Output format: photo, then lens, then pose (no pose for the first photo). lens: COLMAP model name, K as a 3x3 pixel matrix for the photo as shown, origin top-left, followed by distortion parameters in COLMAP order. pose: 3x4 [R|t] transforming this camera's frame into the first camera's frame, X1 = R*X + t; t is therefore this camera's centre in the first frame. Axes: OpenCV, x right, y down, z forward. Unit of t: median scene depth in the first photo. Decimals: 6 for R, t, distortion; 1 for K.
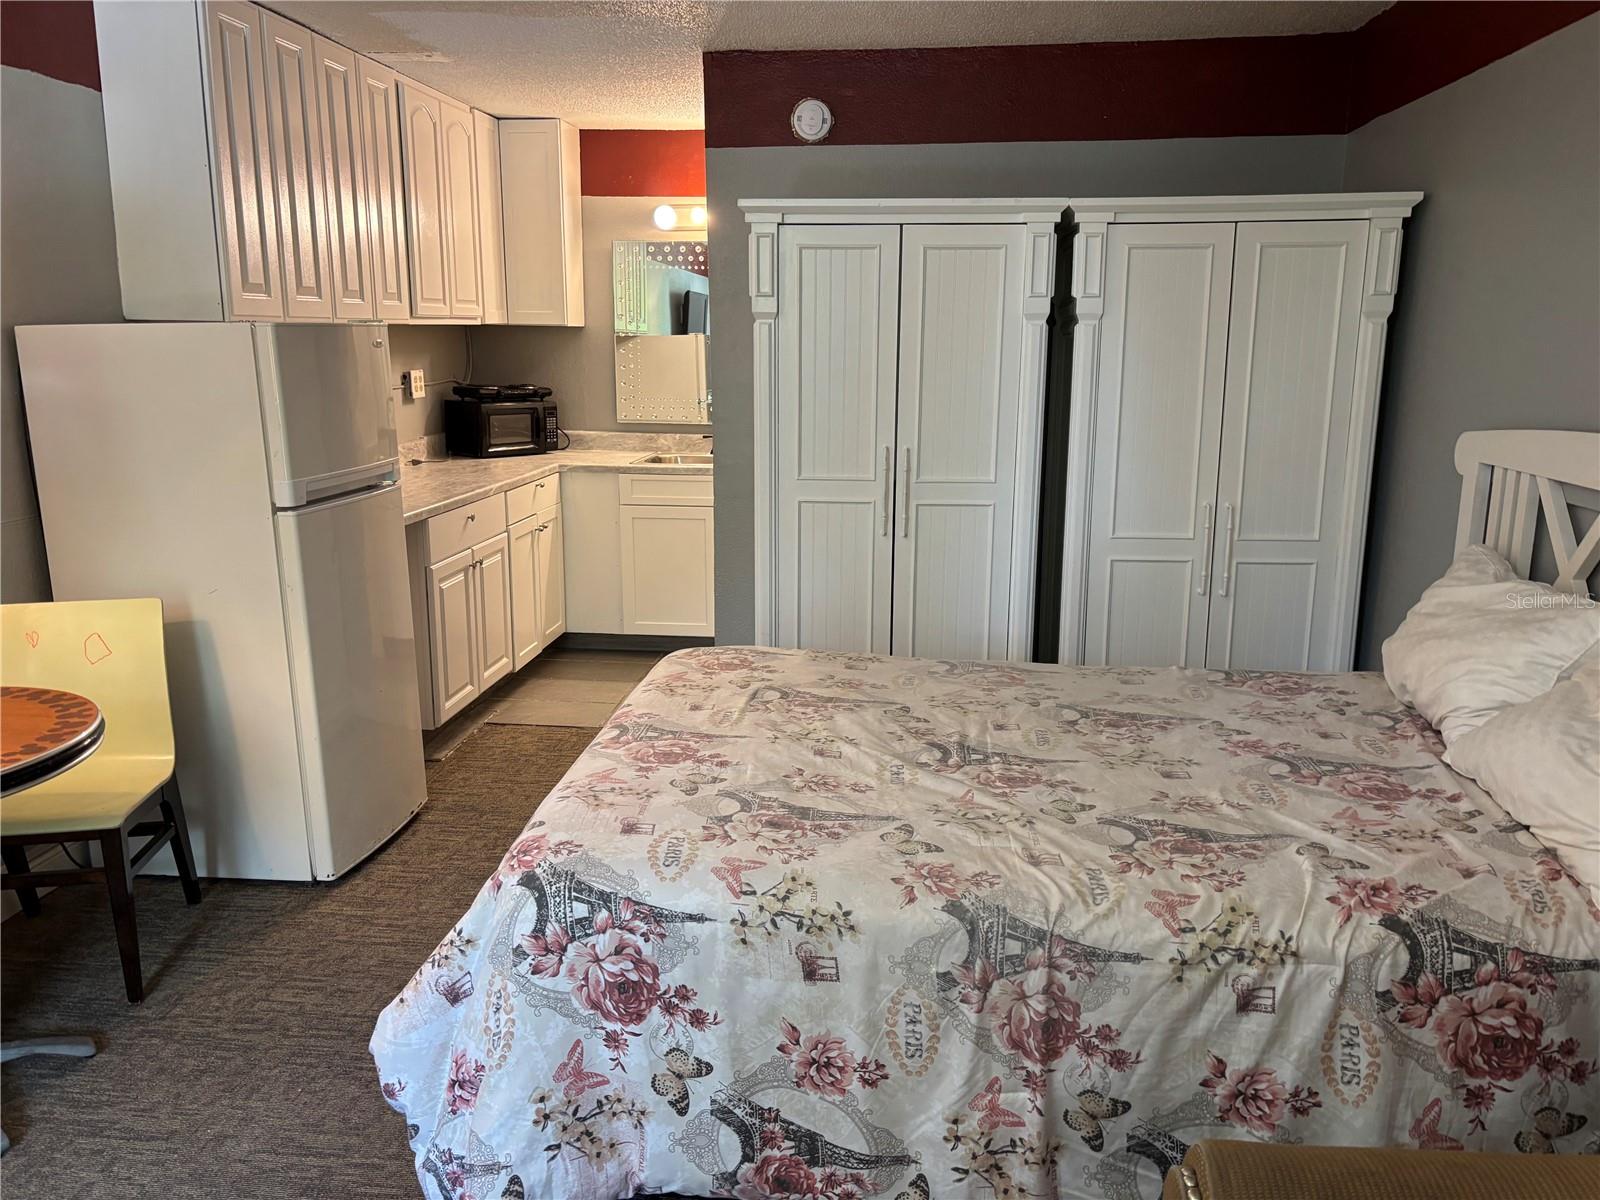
lens RADIAL K [[1205.0, 0, 802.7], [0, 1205.0, 604.1], [0, 0, 1]] dist [0.044047, -0.061770]
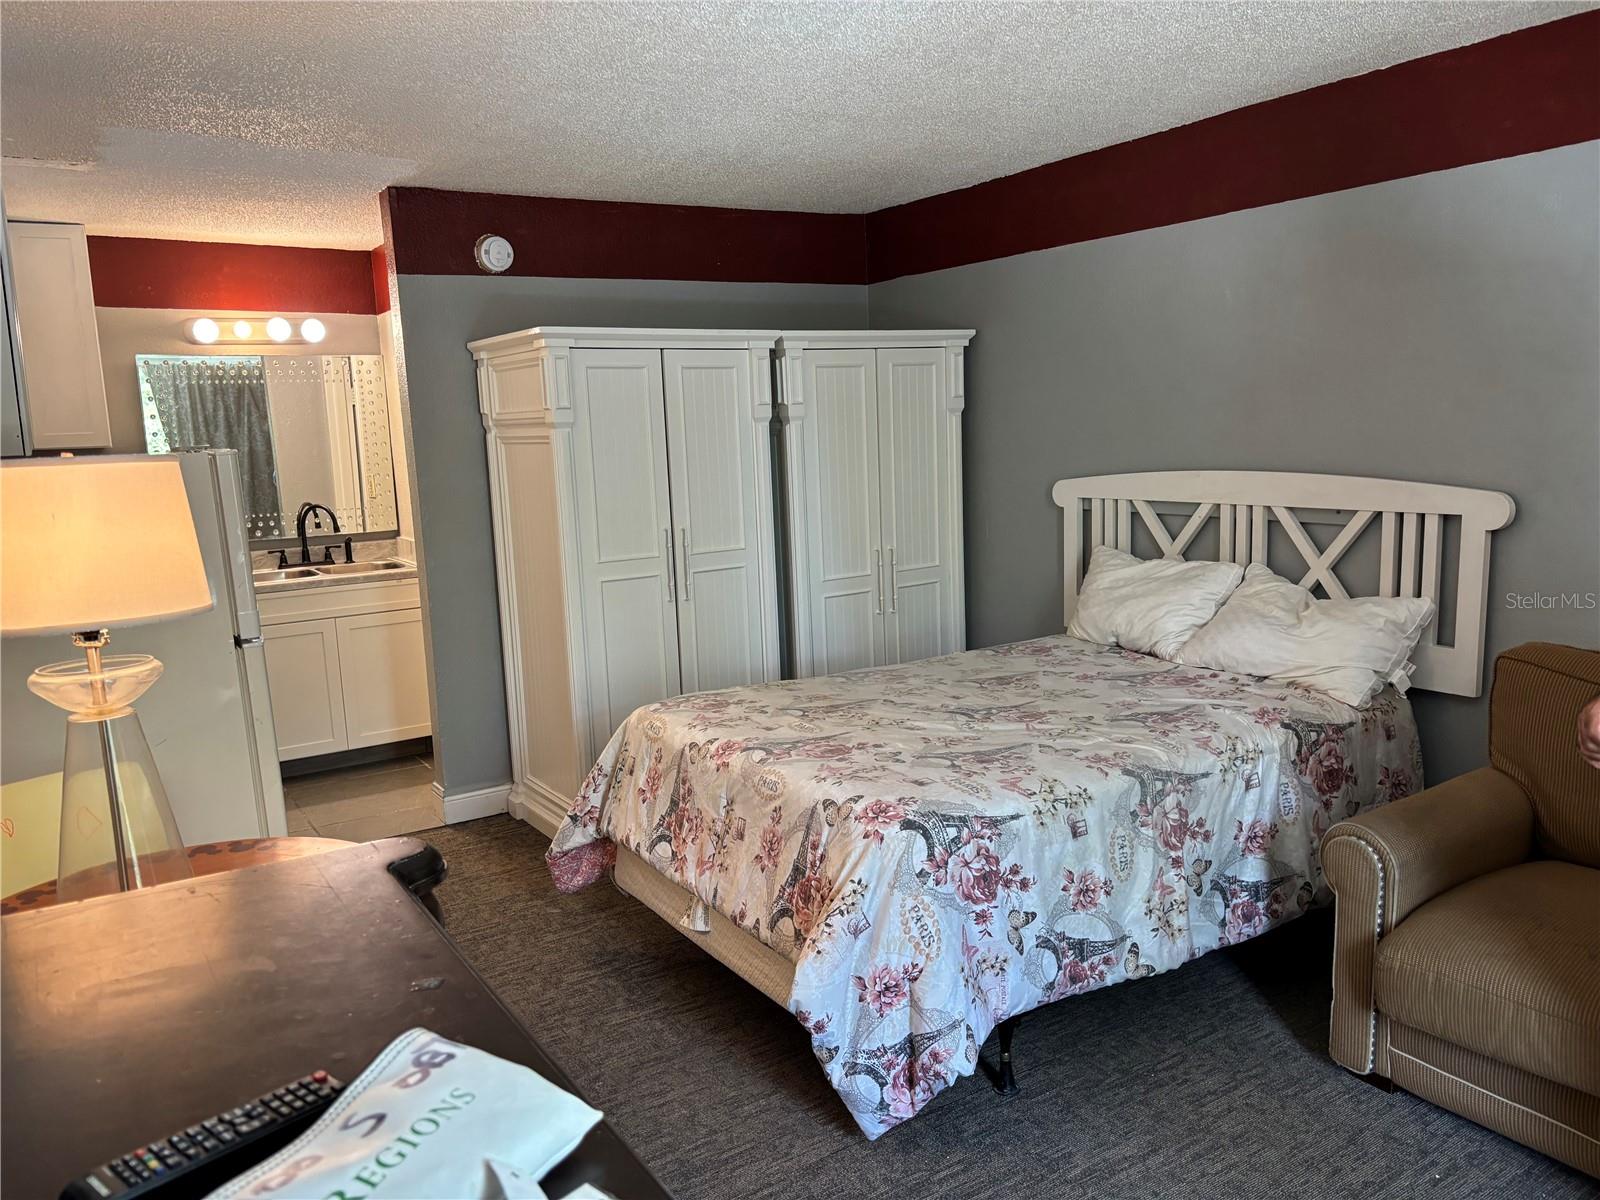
lens RADIAL K [[1211.3, 0, 801.7], [0, 1211.3, 608.4], [0, 0, 1]] dist [0.155686, -0.480608]
pose [[0.778480, -0.130910, 0.613867, -1.170244], [0.176496, 0.984203, -0.013940, -0.021337], [-0.602344, 0.119197, 0.789287, -0.070161]]
